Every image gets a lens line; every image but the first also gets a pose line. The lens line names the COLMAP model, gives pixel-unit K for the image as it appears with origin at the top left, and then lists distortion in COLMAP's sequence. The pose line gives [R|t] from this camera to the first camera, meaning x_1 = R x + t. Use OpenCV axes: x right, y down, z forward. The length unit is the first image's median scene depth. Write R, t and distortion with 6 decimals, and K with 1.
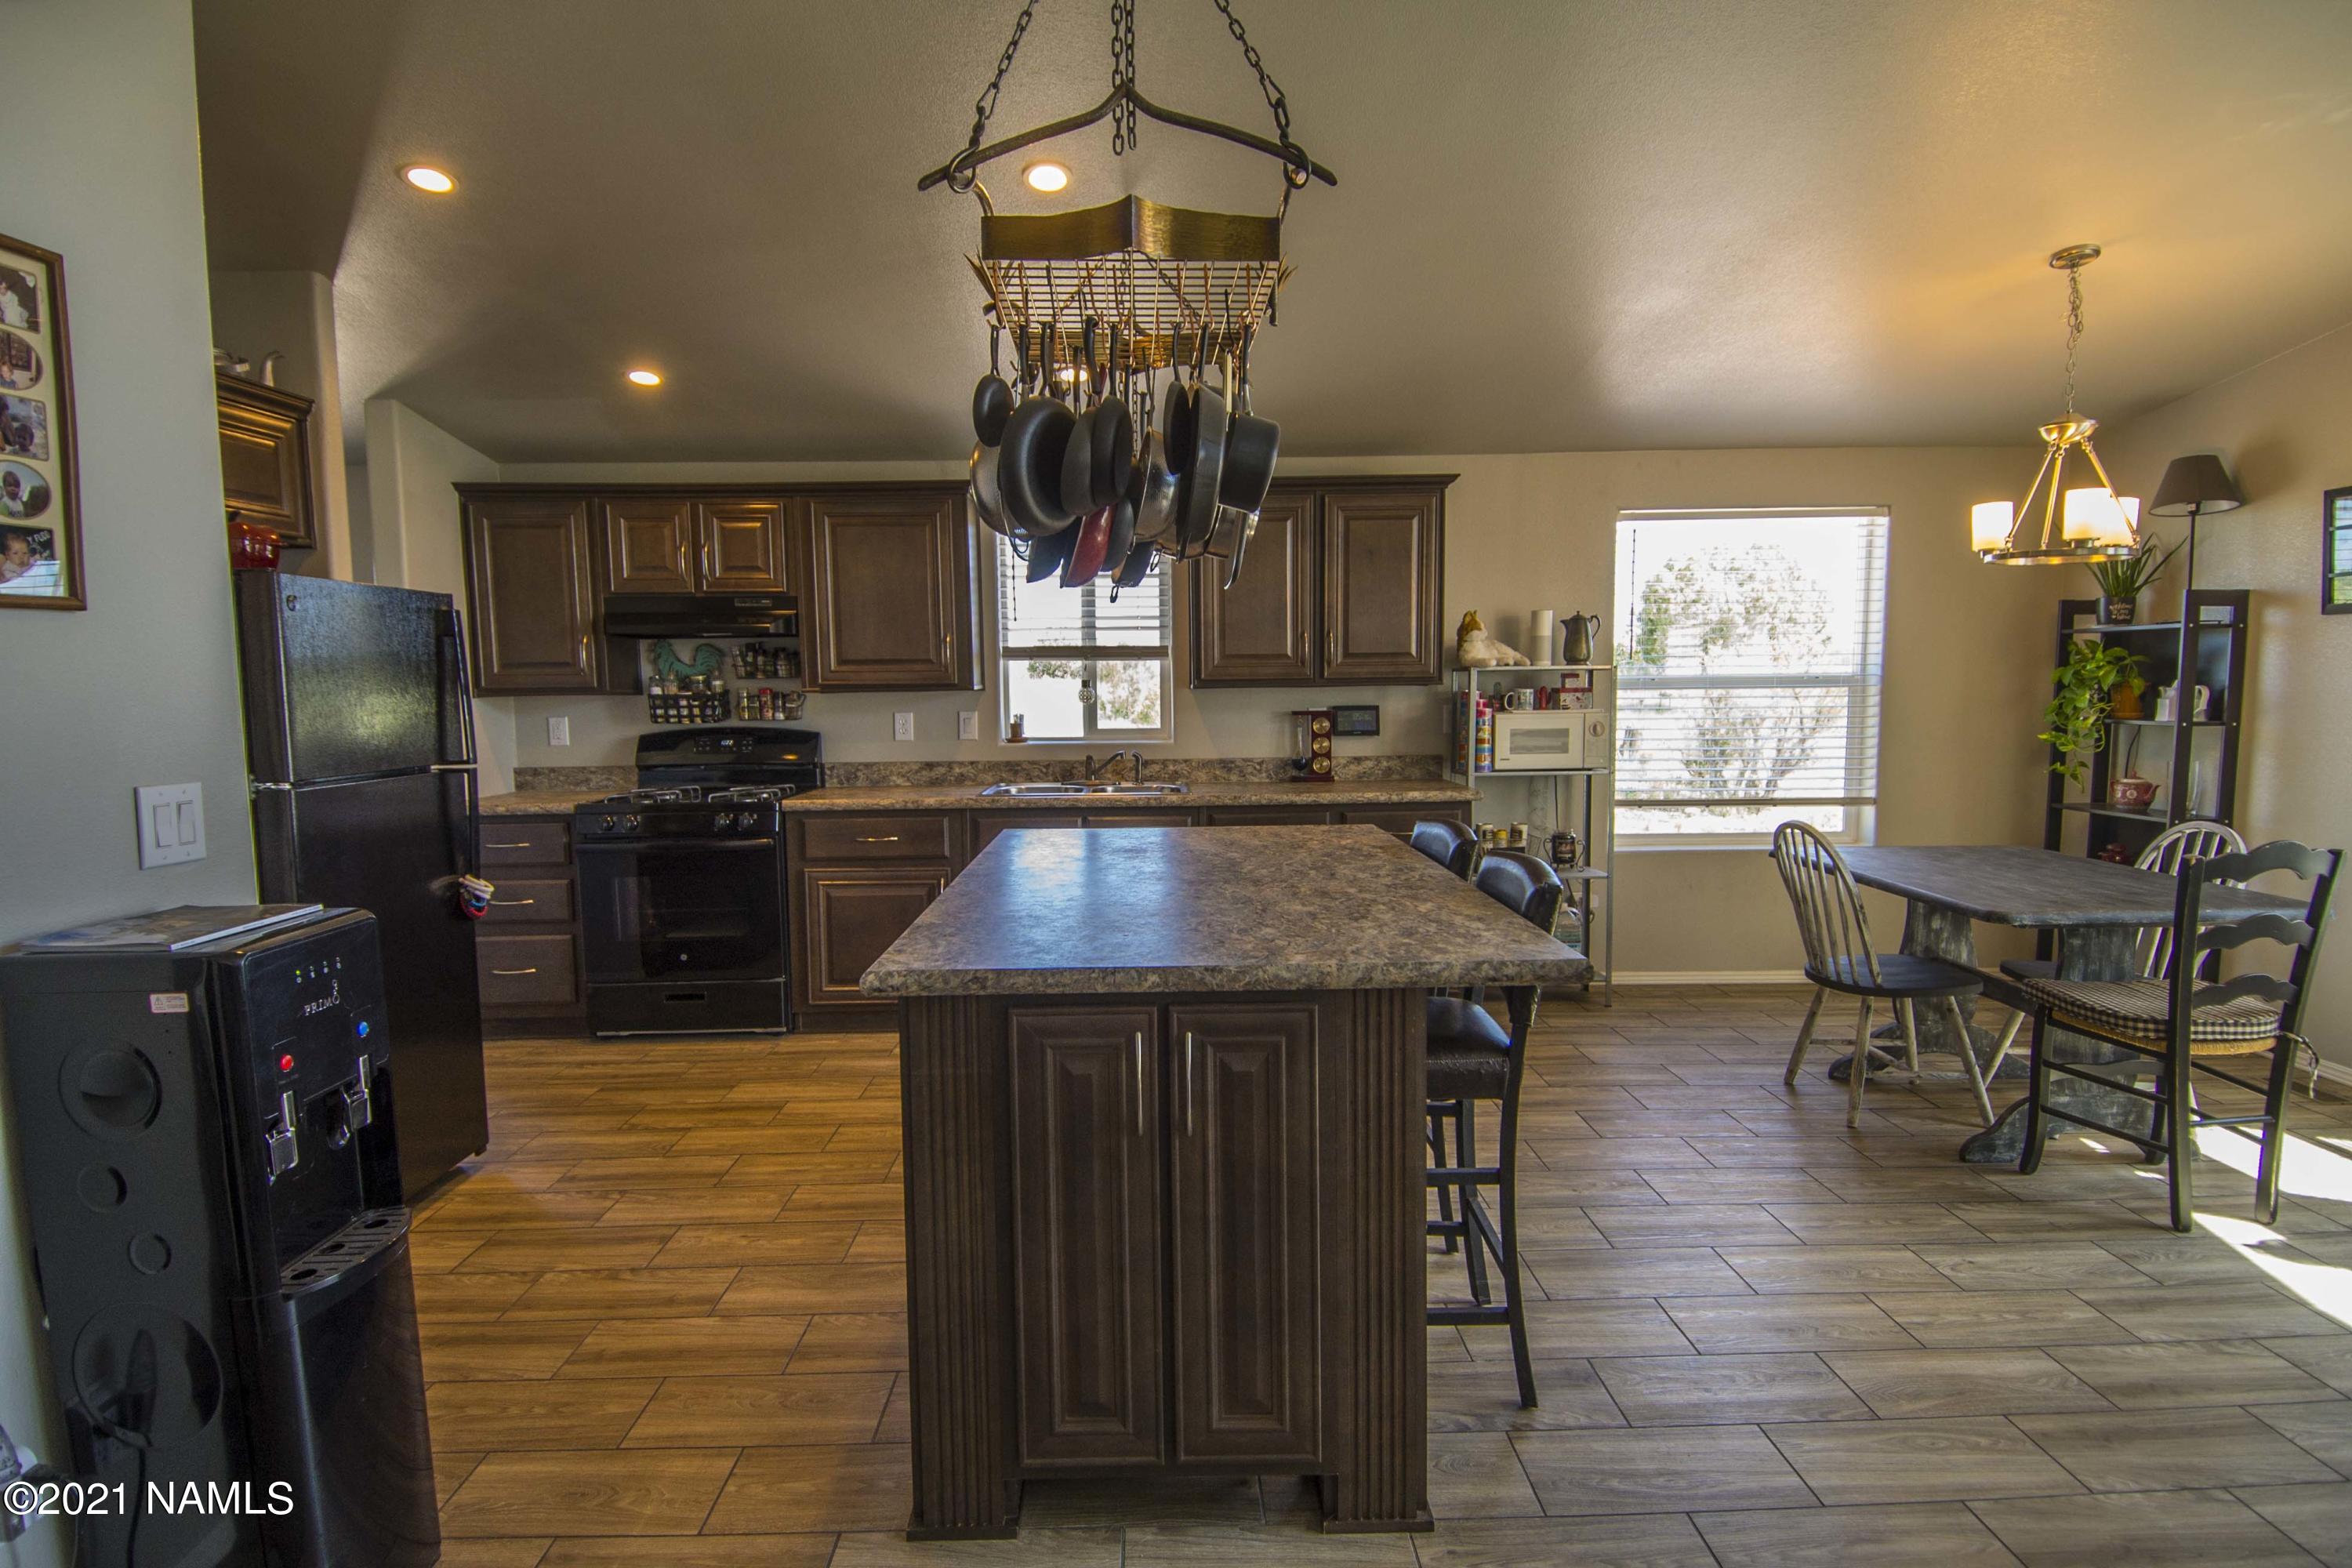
lens RADIAL K [[1236.9, 0, 1181.4], [0, 1236.9, 793.6], [0, 0, 1]] dist [0.043293, -0.050067]
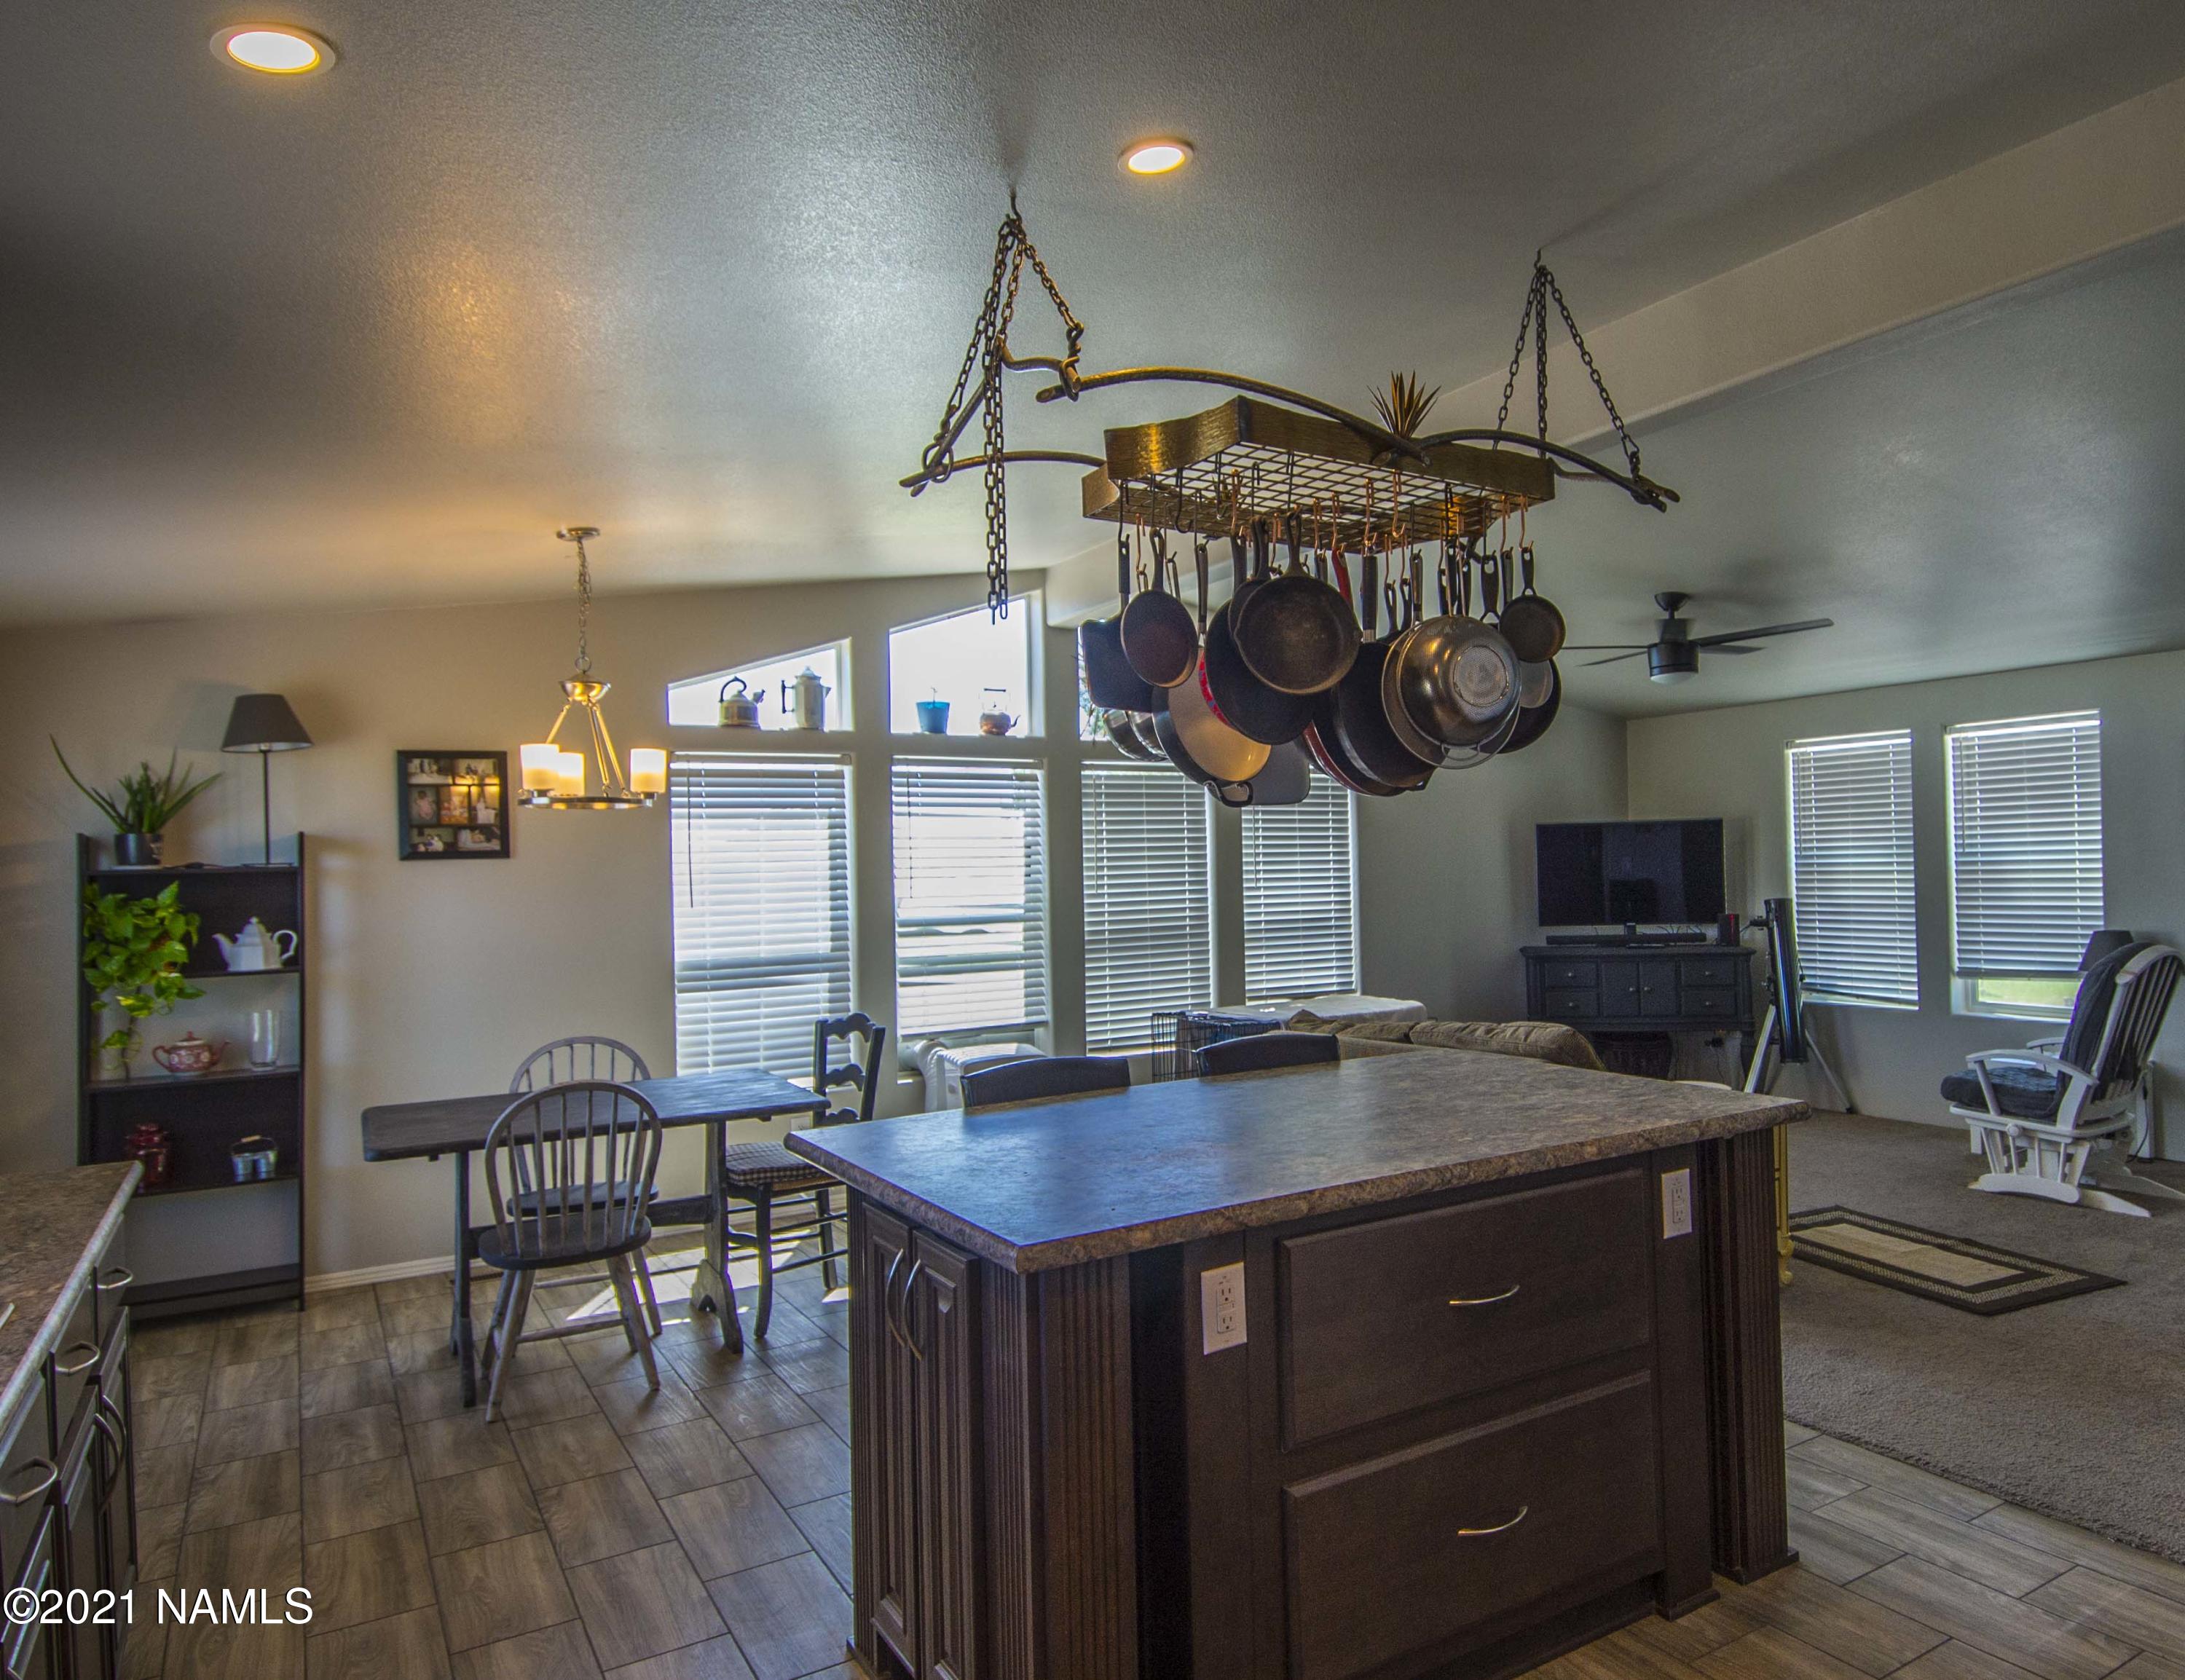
lens RADIAL K [[1429.7, 0, 1254.2], [0, 1429.7, 844.0], [0, 0, 1]] dist [0.072198, -0.074735]
pose [[-0.542482, 0.035495, 0.839317, -0.470857], [0.107783, 0.993790, 0.027637, -0.091137], [-0.833124, 0.105457, -0.542939, 0.860166]]
